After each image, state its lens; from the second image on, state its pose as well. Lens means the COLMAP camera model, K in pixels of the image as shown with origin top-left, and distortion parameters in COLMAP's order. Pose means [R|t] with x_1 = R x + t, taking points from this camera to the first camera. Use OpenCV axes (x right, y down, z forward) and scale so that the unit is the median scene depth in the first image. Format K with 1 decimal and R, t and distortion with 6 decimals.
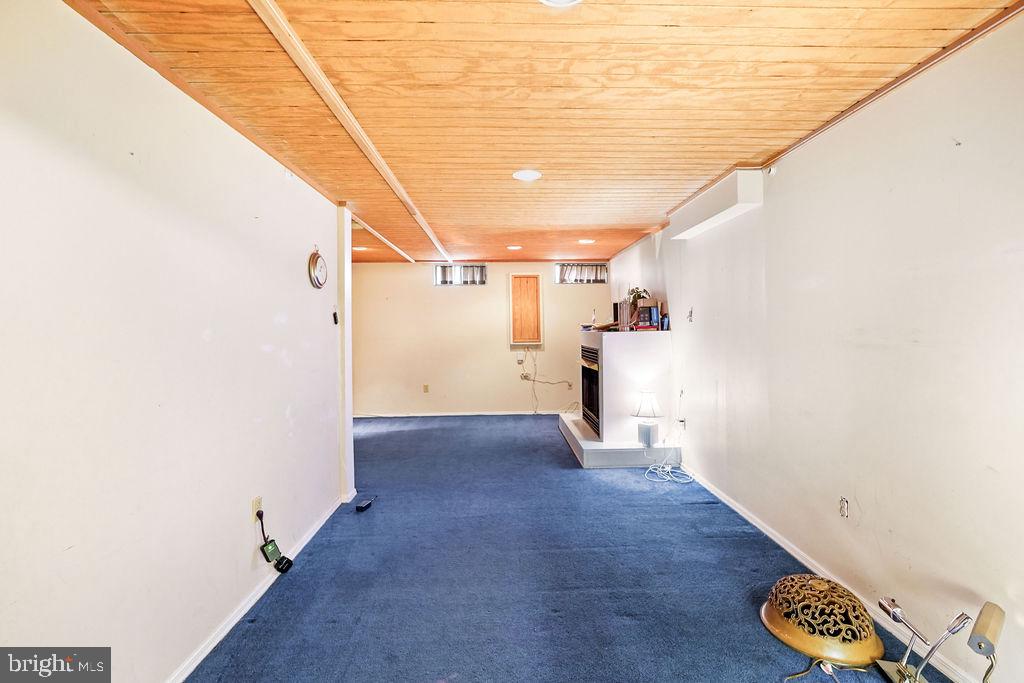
lens RADIAL K [[456.6, 0, 513.8], [0, 456.6, 322.5], [0, 0, 1]] dist [-0.020061, 0.010133]
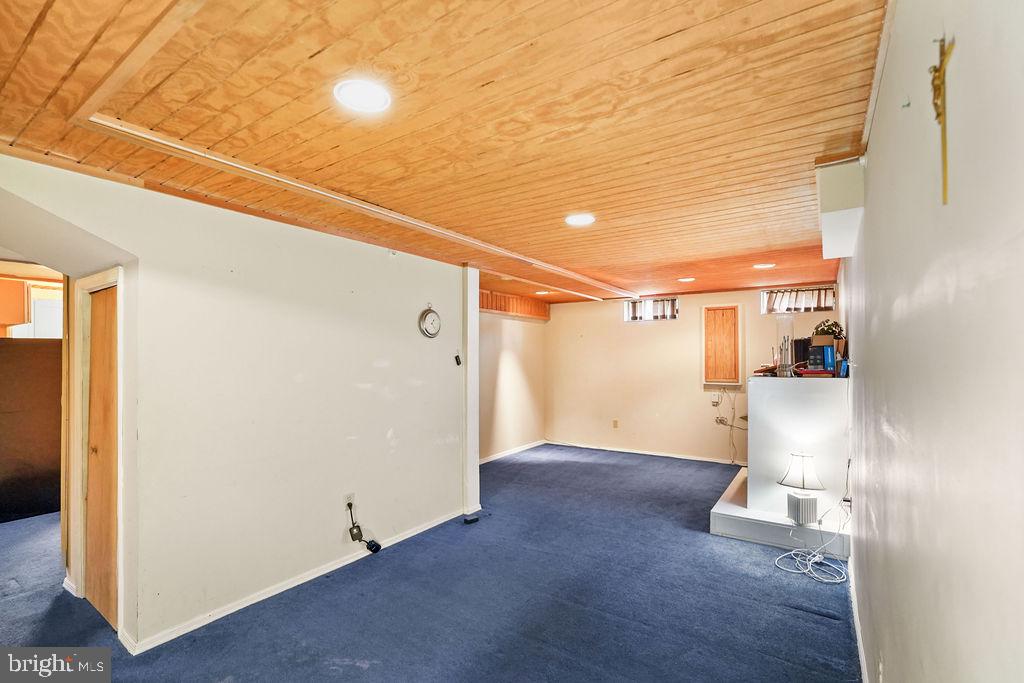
lens RADIAL K [[452.8, 0, 516.5], [0, 452.8, 354.6], [0, 0, 1]] dist [-0.010627, 0.000575]
pose [[0.816729, 0.005592, -0.576994, 0.314660], [-0.001364, 0.999969, 0.007761, -0.025019], [0.577019, -0.005552, 0.816712, 0.077150]]
